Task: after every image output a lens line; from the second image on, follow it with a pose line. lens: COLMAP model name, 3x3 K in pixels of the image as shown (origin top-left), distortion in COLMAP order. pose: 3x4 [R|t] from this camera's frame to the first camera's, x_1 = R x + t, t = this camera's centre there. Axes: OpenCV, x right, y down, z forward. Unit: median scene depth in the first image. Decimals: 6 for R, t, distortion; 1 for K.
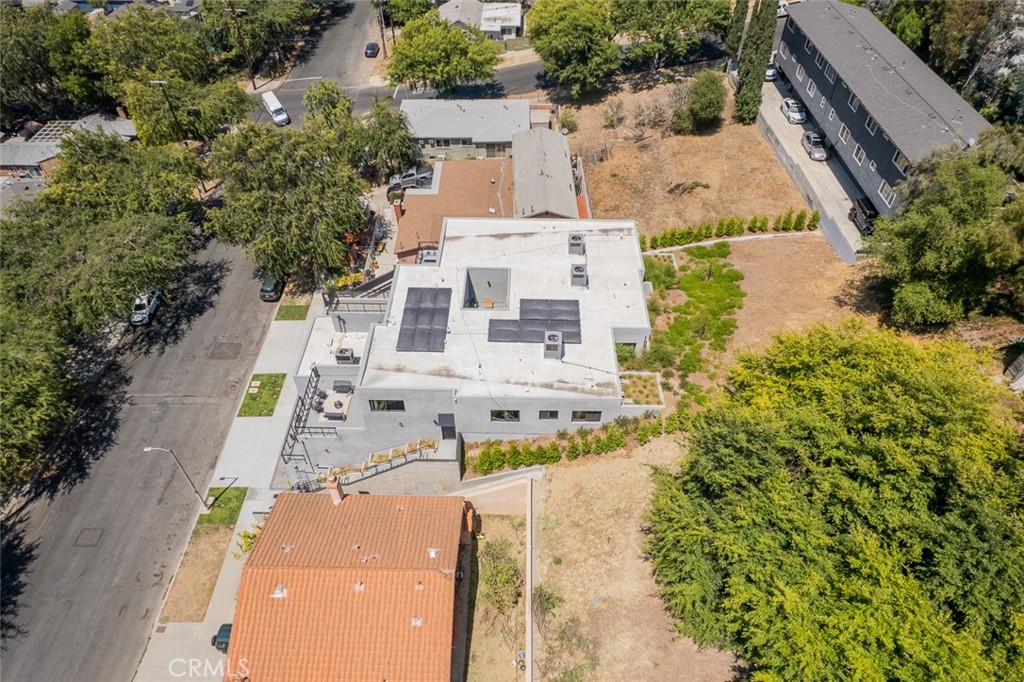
lens RADIAL K [[651.2, 0, 516.3], [0, 651.2, 353.9], [0, 0, 1]] dist [-0.075042, 0.065824]
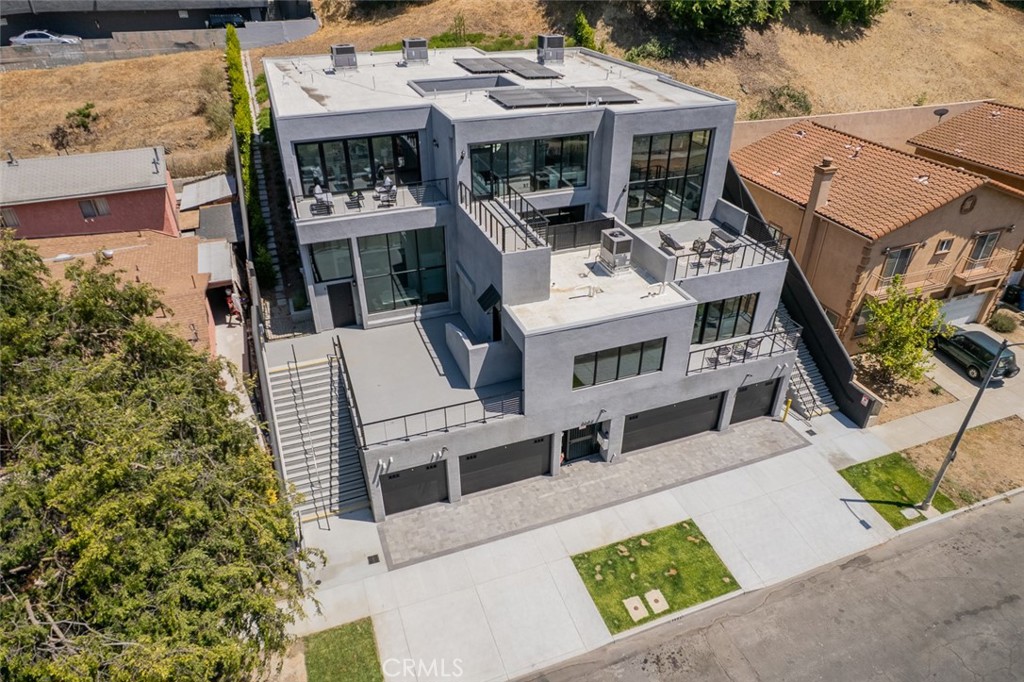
lens RADIAL K [[651.2, 0, 516.3], [0, 651.2, 353.9], [0, 0, 1]] dist [-0.075042, 0.065824]
pose [[-0.364650, -0.515359, 0.775523, -0.606245], [0.667247, 0.436301, 0.603674, -0.290758], [-0.649470, 0.737595, 0.184775, 0.896732]]
